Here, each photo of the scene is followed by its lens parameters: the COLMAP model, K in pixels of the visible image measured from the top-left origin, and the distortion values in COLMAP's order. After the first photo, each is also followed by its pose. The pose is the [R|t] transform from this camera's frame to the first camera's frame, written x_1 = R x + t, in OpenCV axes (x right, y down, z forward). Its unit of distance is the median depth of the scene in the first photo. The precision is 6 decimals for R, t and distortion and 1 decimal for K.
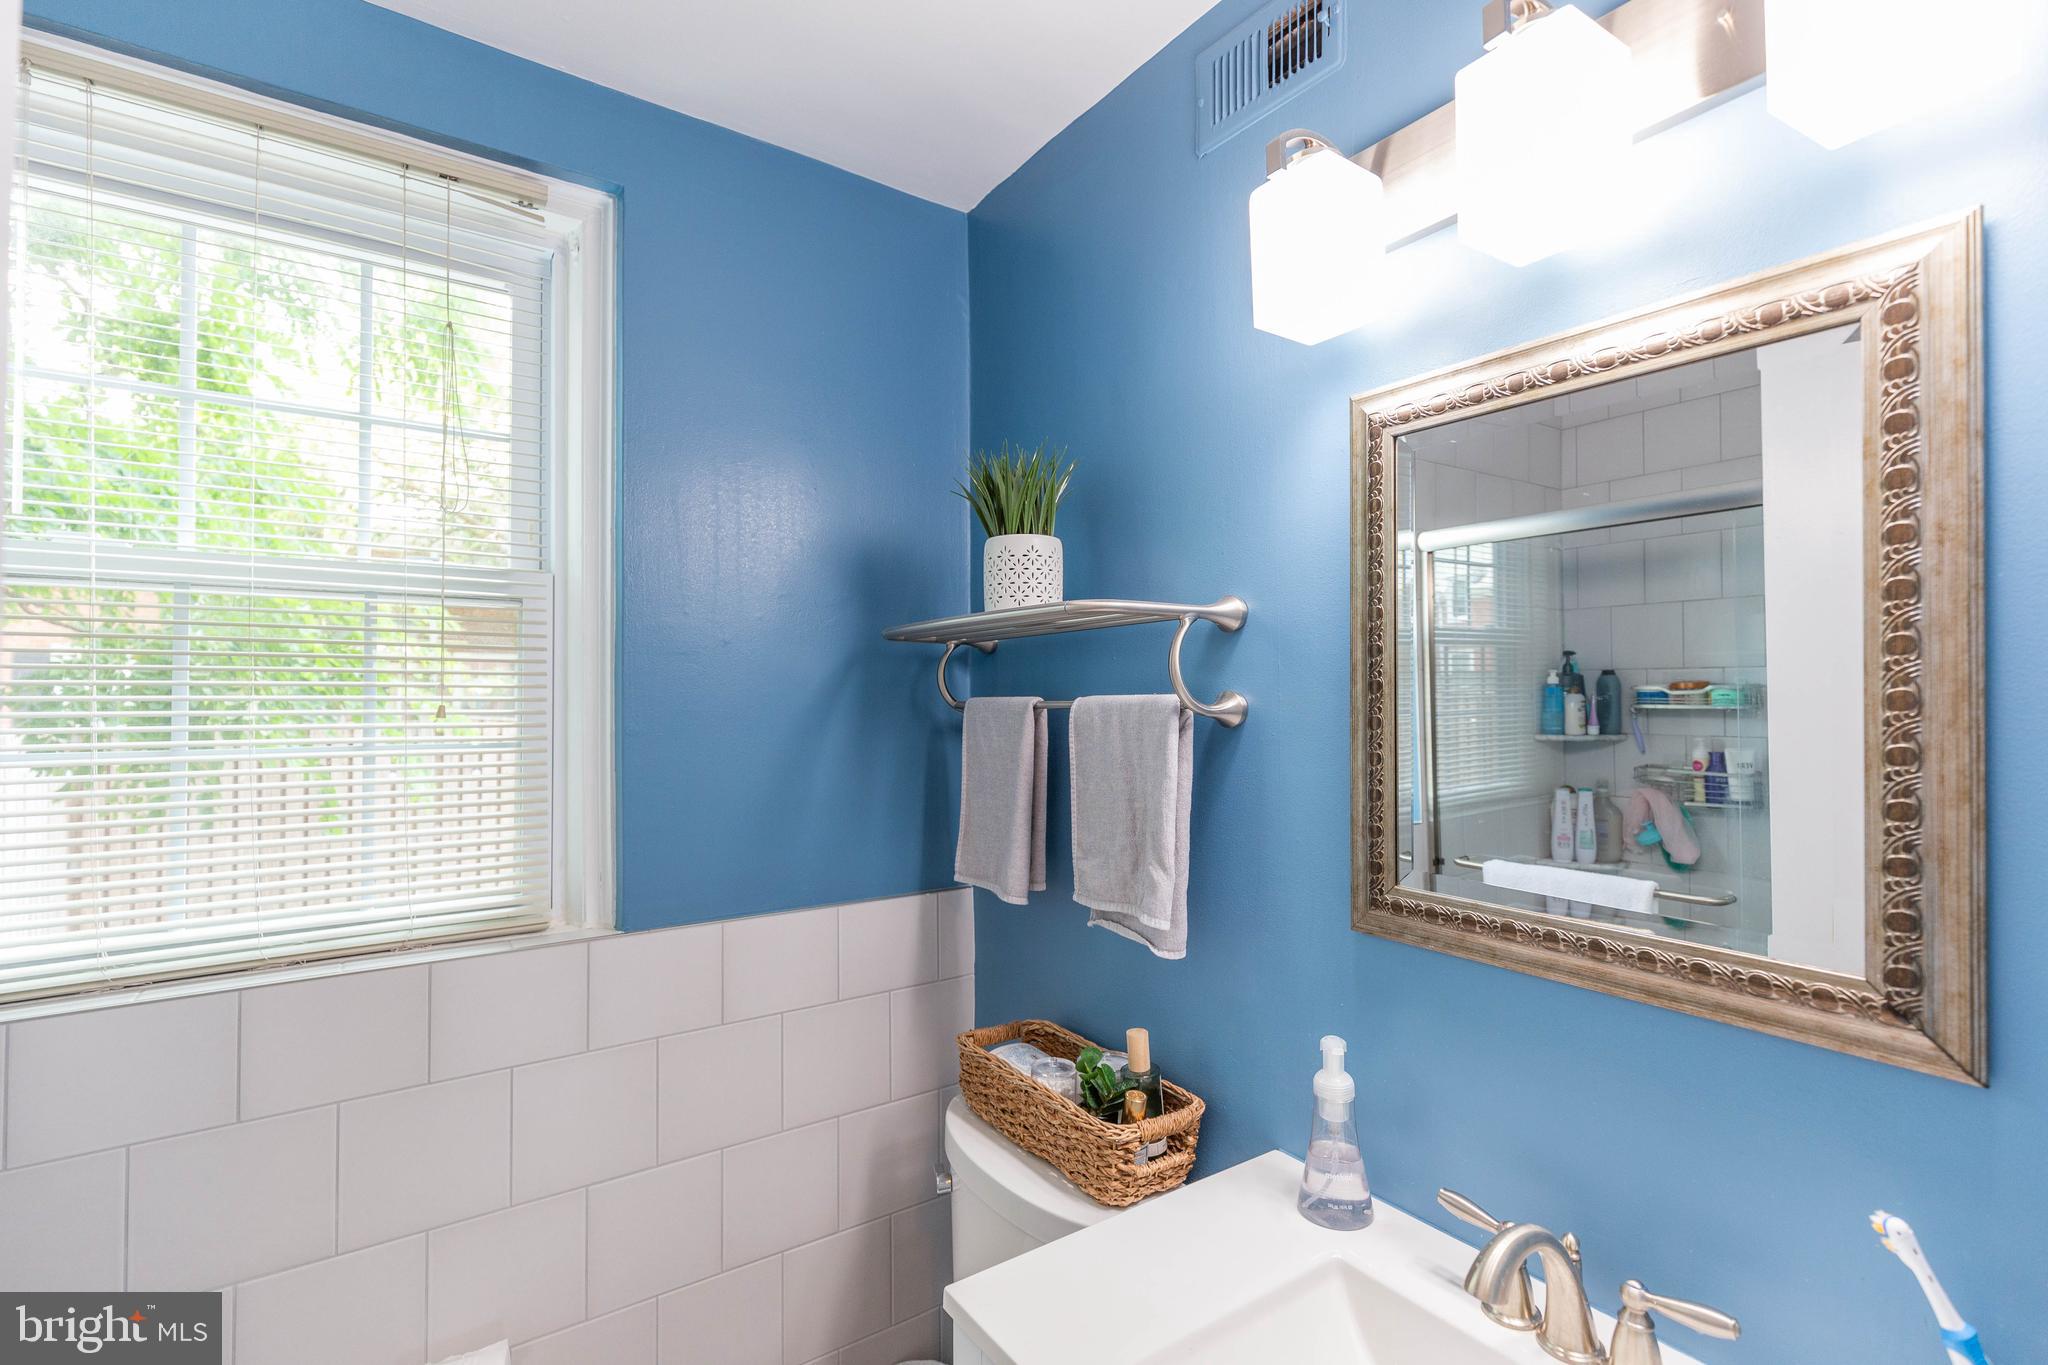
lens RADIAL K [[941.5, 0, 1029.4], [0, 941.5, 688.7], [0, 0, 1]] dist [0.010168, -0.004047]
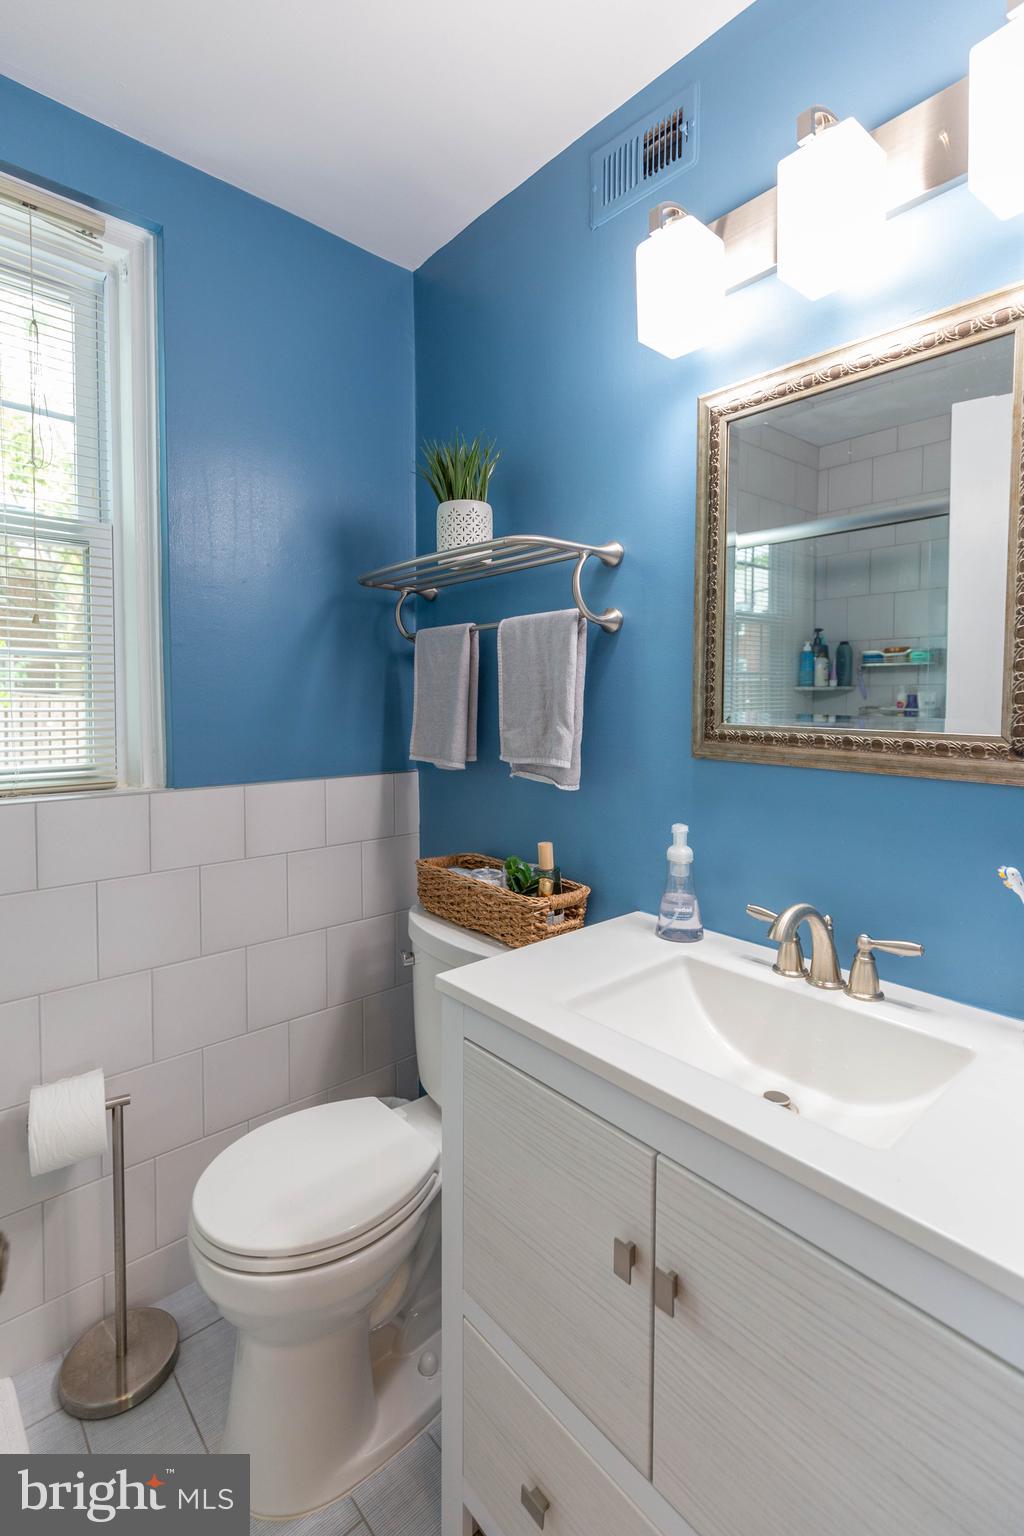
lens RADIAL K [[706.1, 0, 503.9], [0, 706.1, 713.8], [0, 0, 1]] dist [0.010168, -0.004047]
pose [[0.994252, -0.004908, 0.106954, -0.072804], [-0.000970, 0.998495, 0.054837, 0.109948], [-0.107063, -0.054625, 0.992751, -0.086270]]
